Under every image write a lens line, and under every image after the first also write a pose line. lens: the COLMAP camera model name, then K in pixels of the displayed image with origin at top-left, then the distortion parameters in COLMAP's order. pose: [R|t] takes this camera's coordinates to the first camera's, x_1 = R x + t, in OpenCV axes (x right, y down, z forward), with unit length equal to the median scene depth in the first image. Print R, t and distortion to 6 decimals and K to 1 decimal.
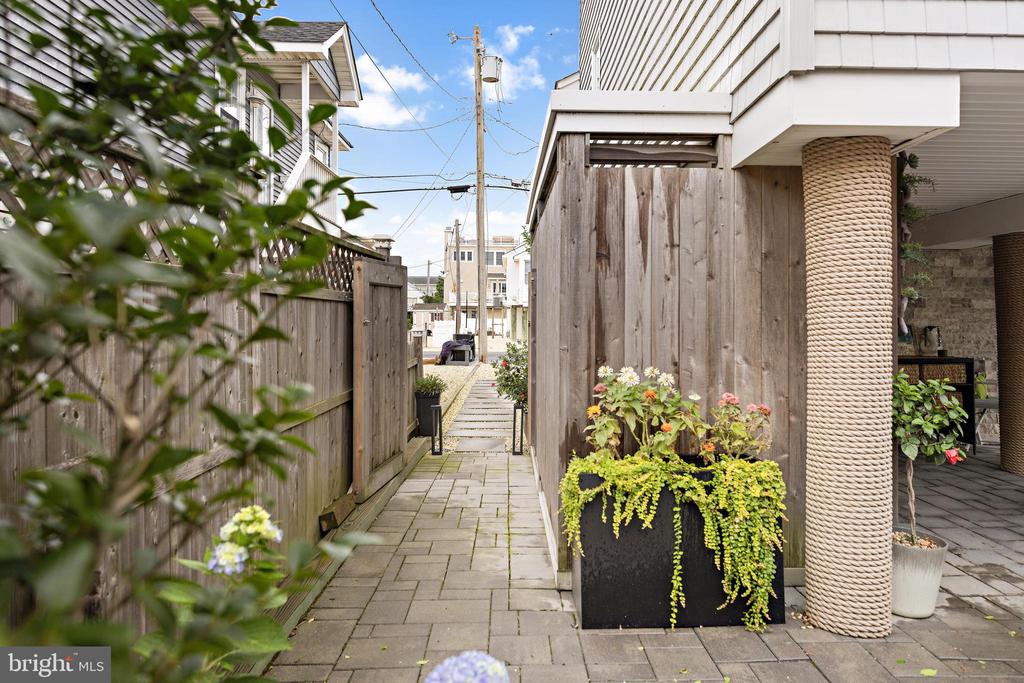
lens RADIAL K [[664.1, 0, 536.3], [0, 664.1, 318.8], [0, 0, 1]] dist [0.016863, -0.000315]
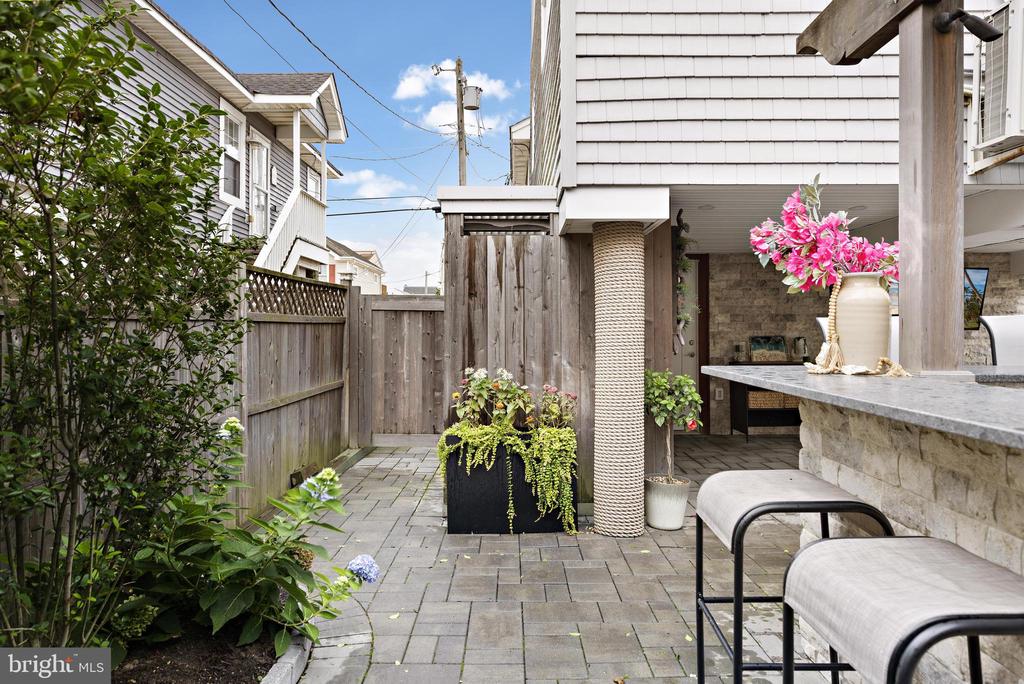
lens RADIAL K [[672.1, 0, 513.3], [0, 672.1, 315.7], [0, 0, 1]] dist [0.018473, 0.000997]
pose [[0.999244, -0.006802, -0.038288, 0.249053], [0.006124, 0.999823, -0.017809, -0.018890], [0.038402, 0.017561, 0.999108, -0.515124]]
